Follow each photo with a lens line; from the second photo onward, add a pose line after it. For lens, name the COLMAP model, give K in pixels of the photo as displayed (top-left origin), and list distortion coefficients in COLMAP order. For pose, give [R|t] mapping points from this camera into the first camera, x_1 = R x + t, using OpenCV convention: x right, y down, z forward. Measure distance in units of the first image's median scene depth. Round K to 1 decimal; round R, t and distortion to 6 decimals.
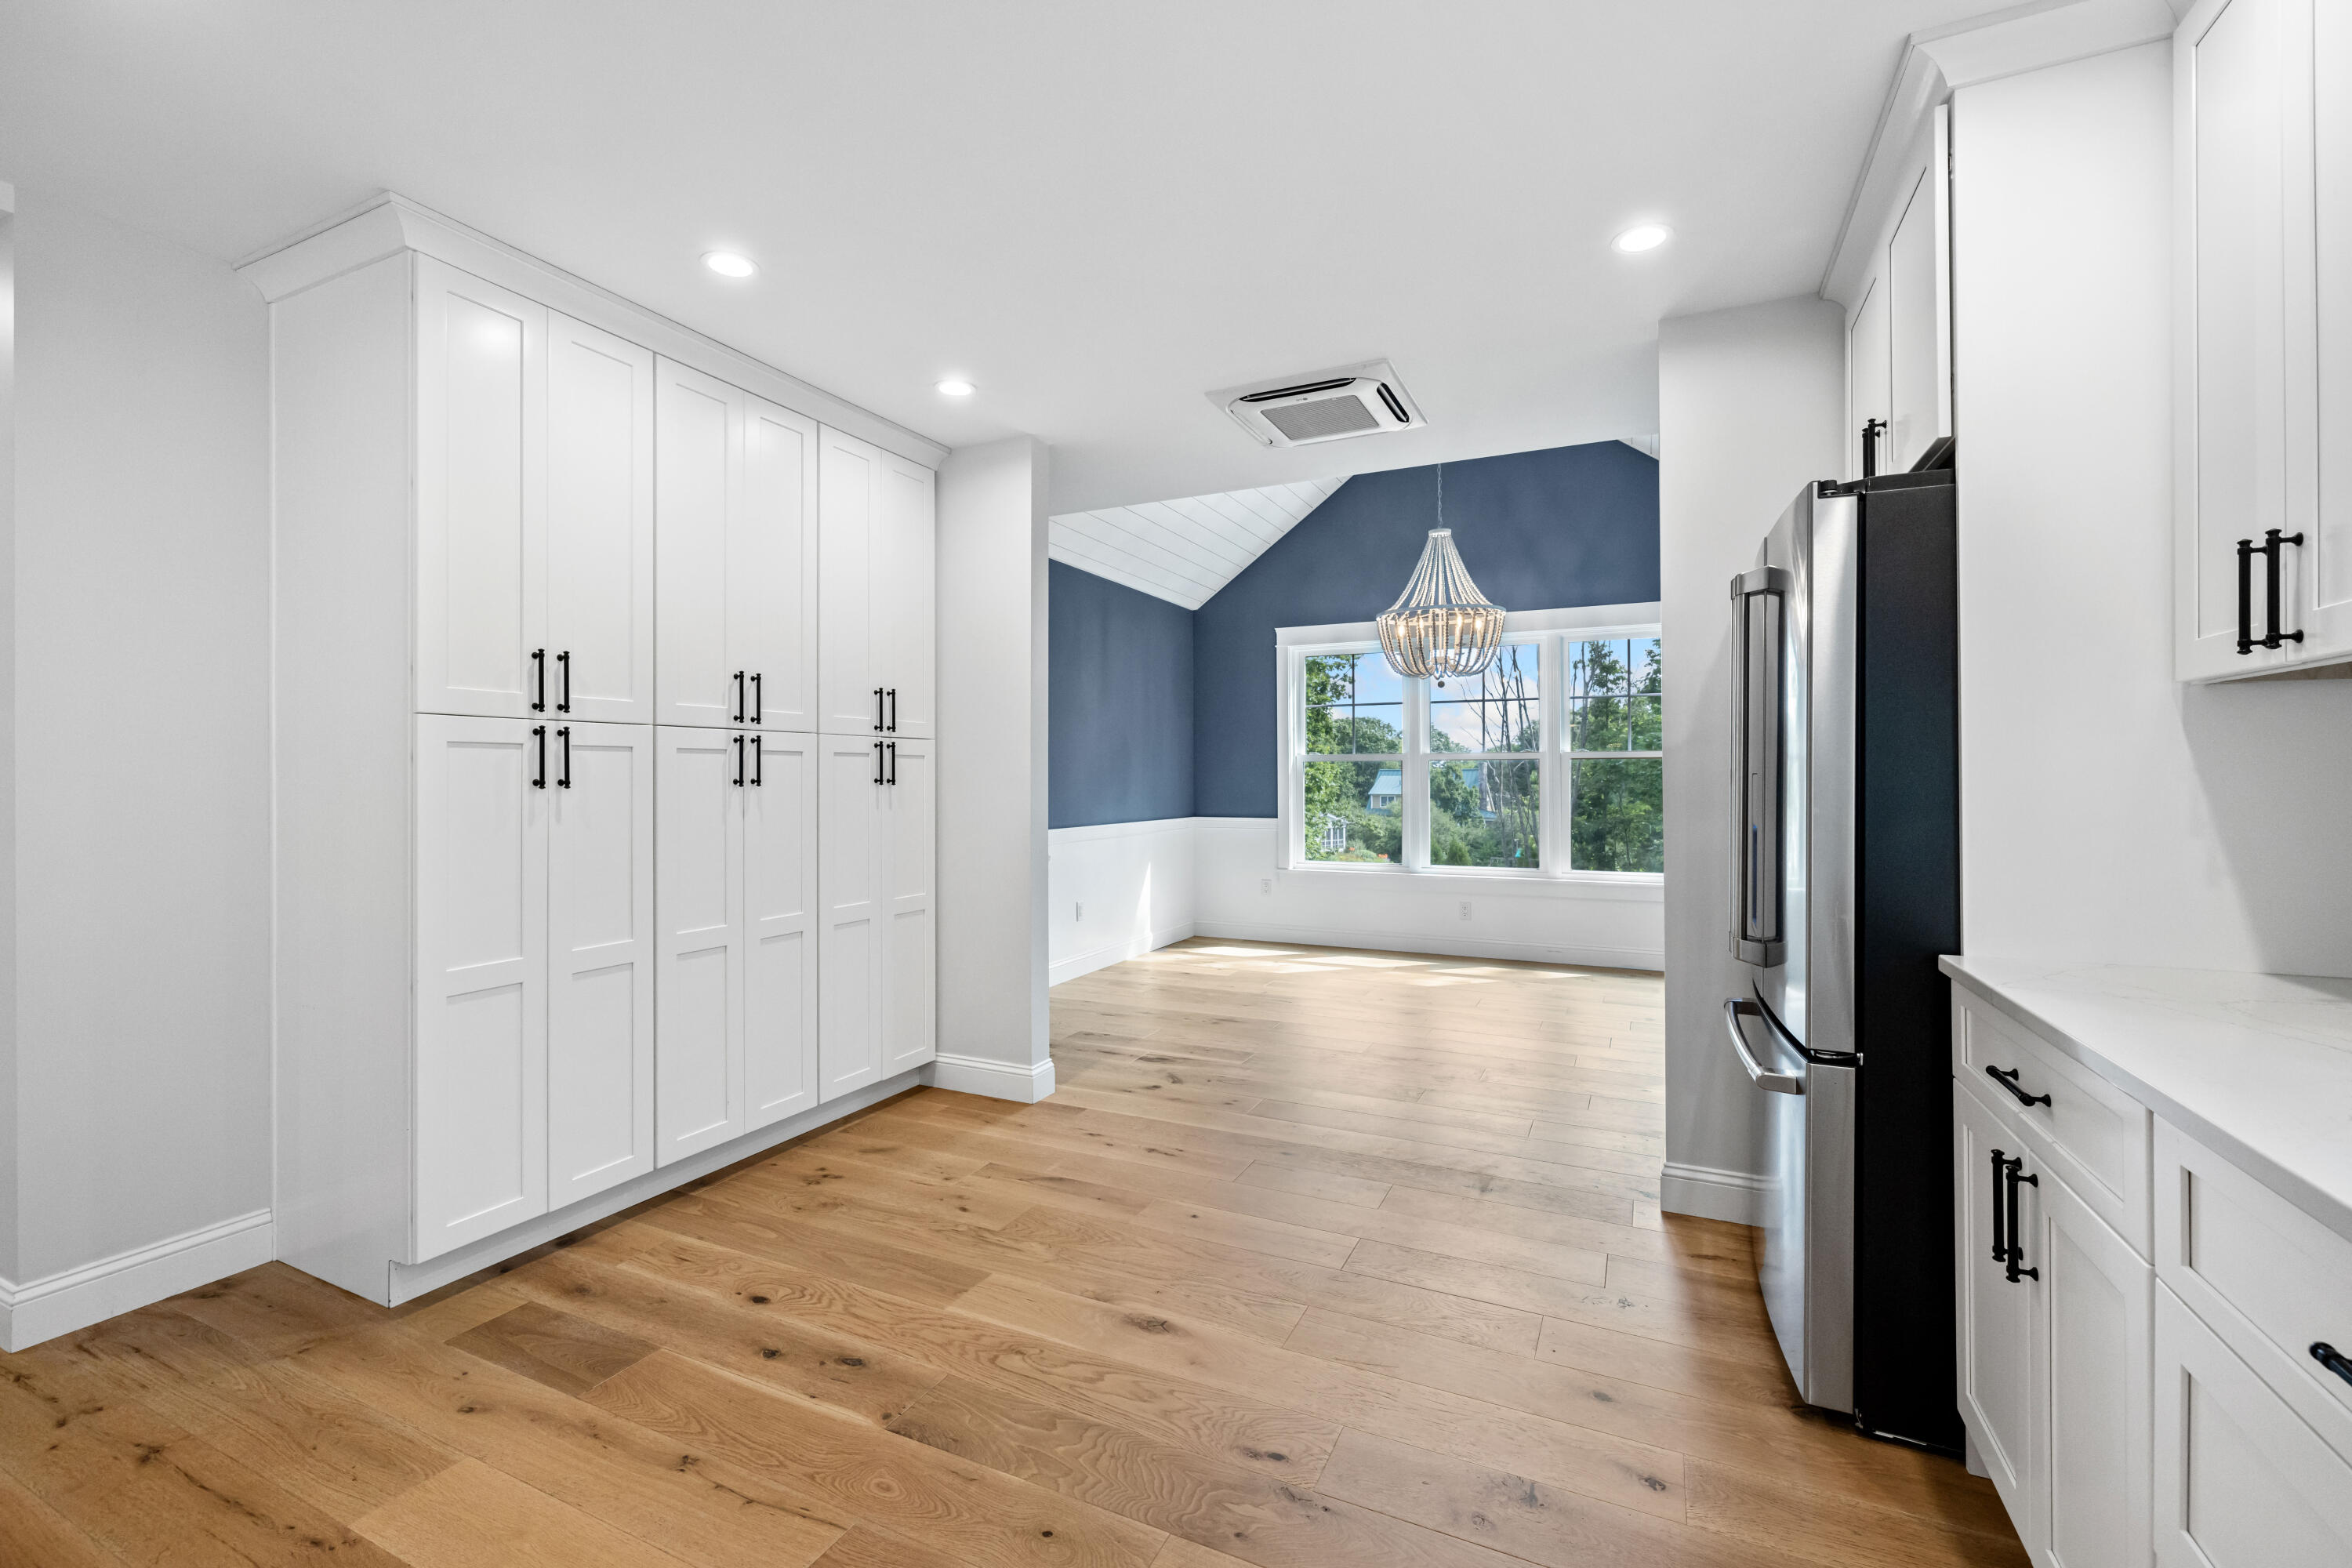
lens RADIAL K [[992.8, 0, 1170.5], [0, 992.8, 768.1], [0, 0, 1]] dist [-0.003555, 0.001190]
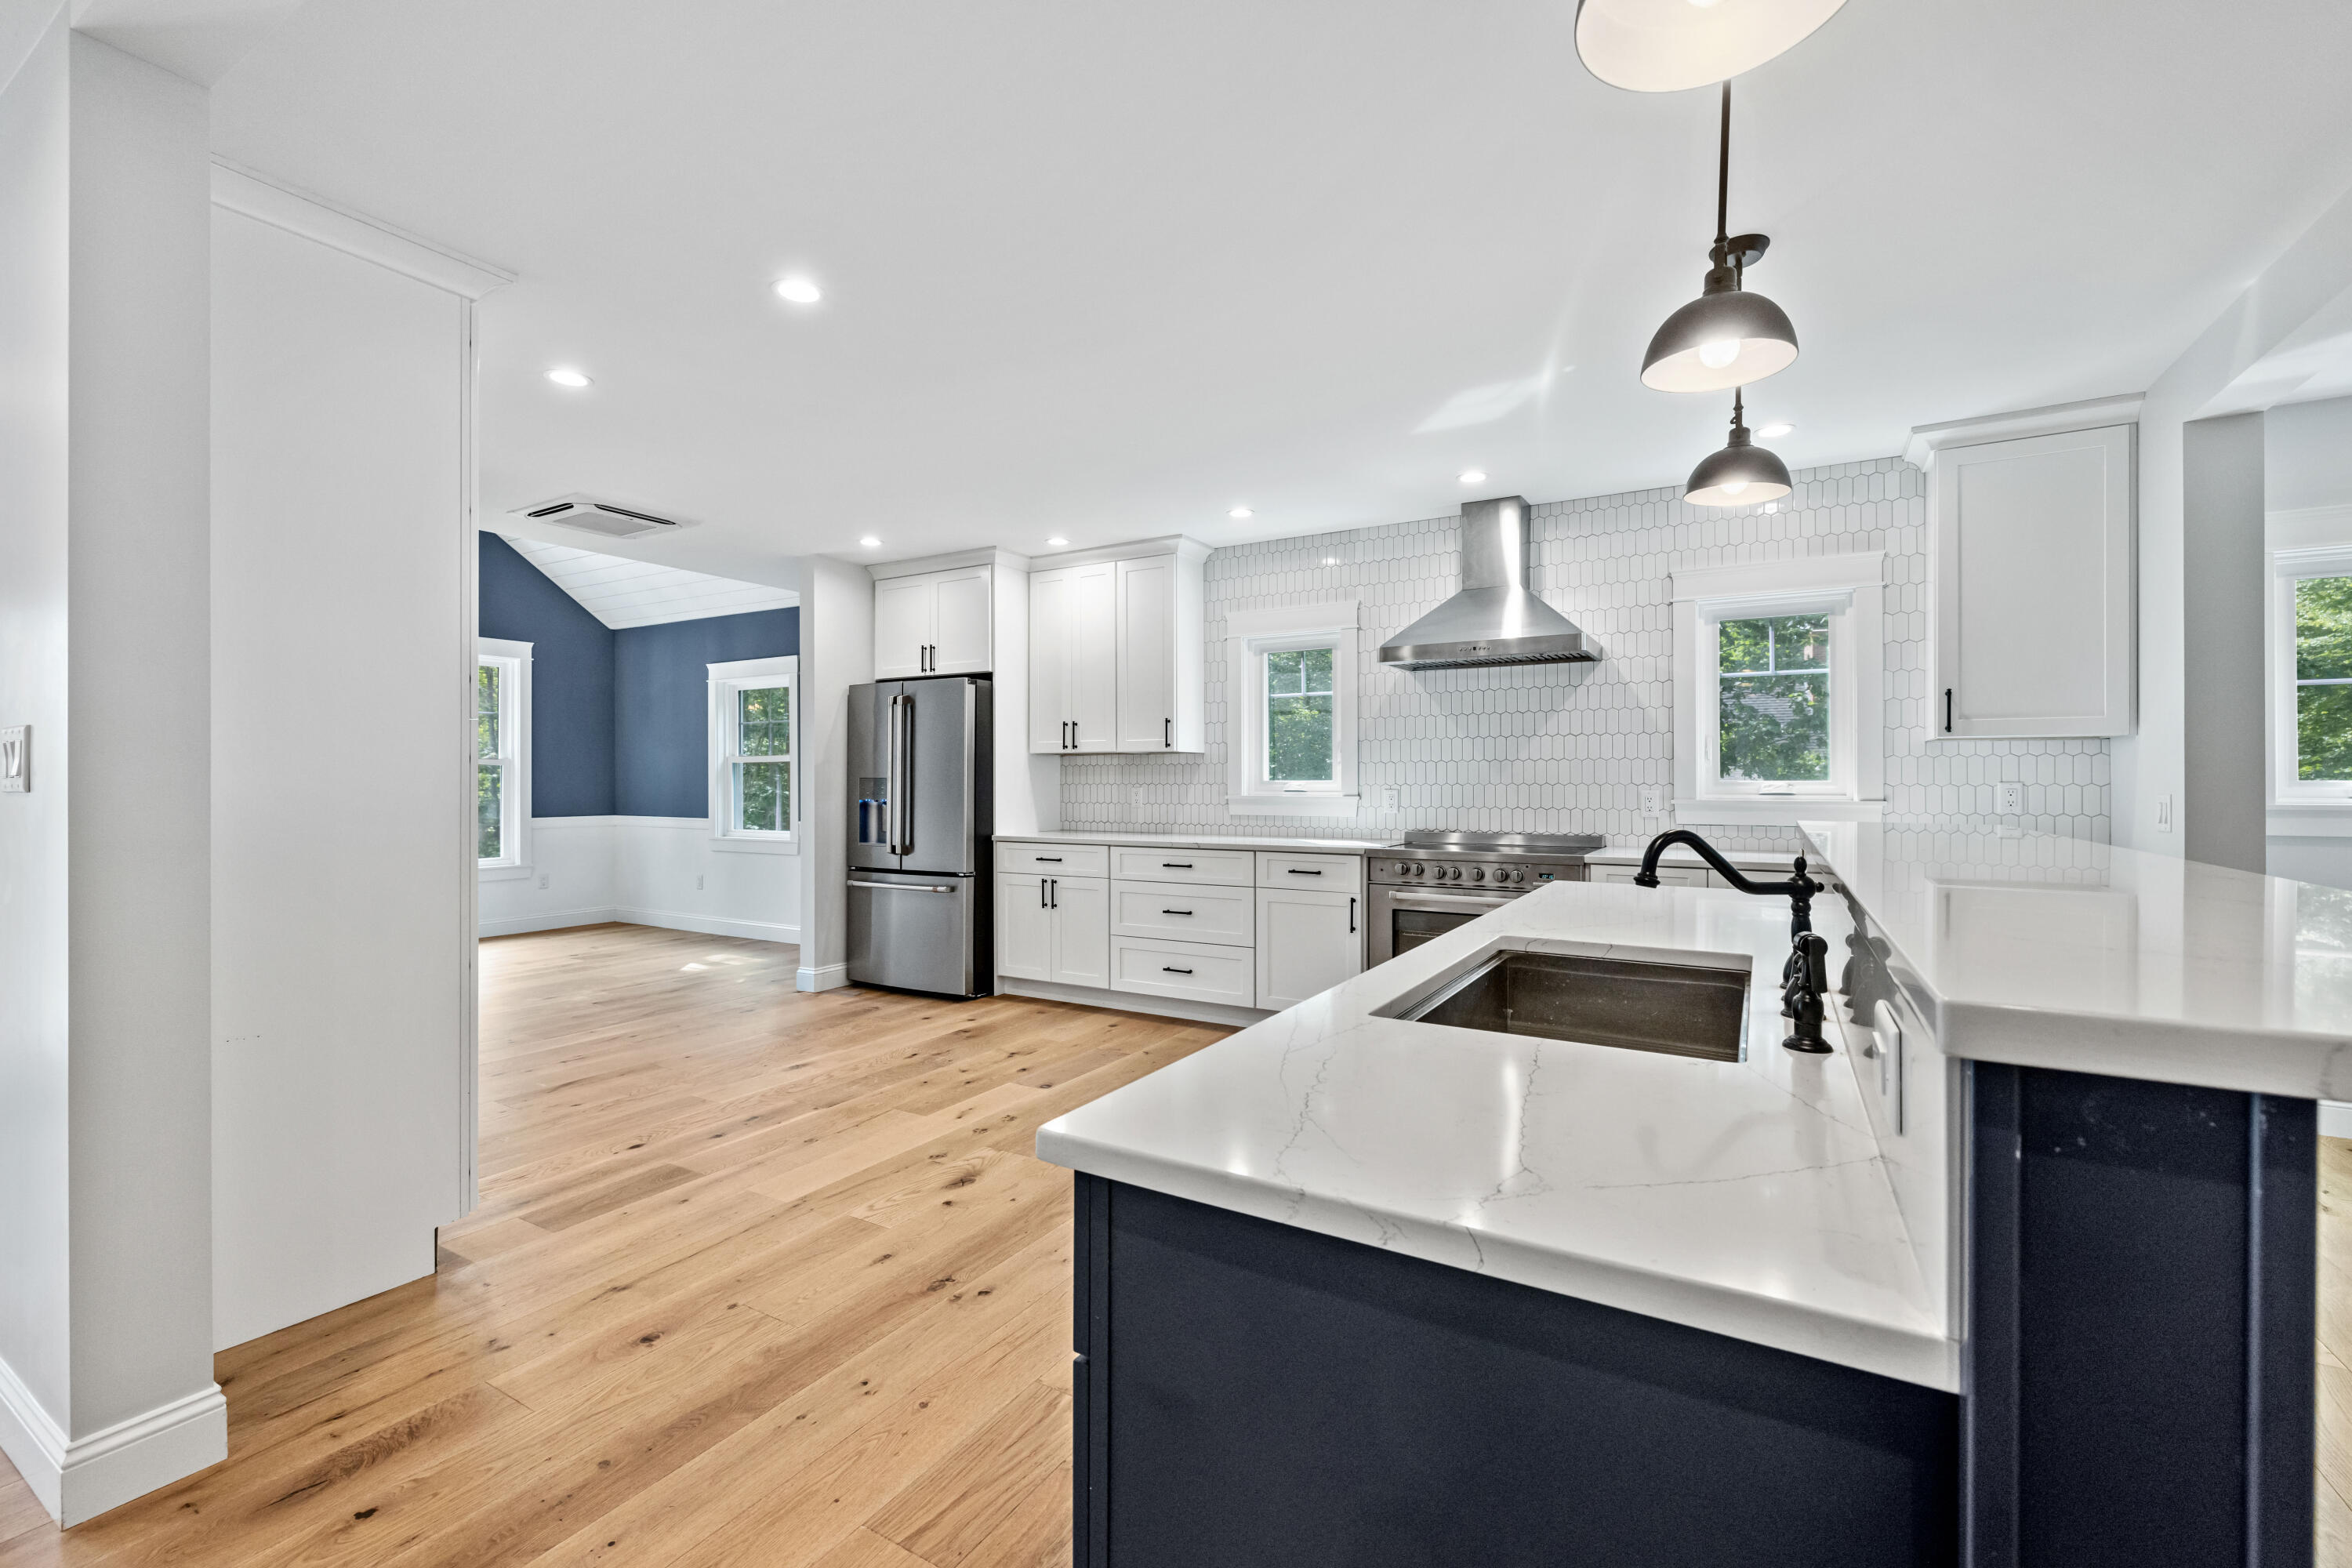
lens RADIAL K [[992.8, 0, 1182.1], [0, 992.8, 778.5], [0, 0, 1]] dist [-0.003555, 0.001190]
pose [[0.076338, 0.003424, 0.997076, -1.601090], [-0.009133, 0.999955, -0.002735, 0.006322], [-0.997040, -0.008898, 0.076366, 0.107057]]
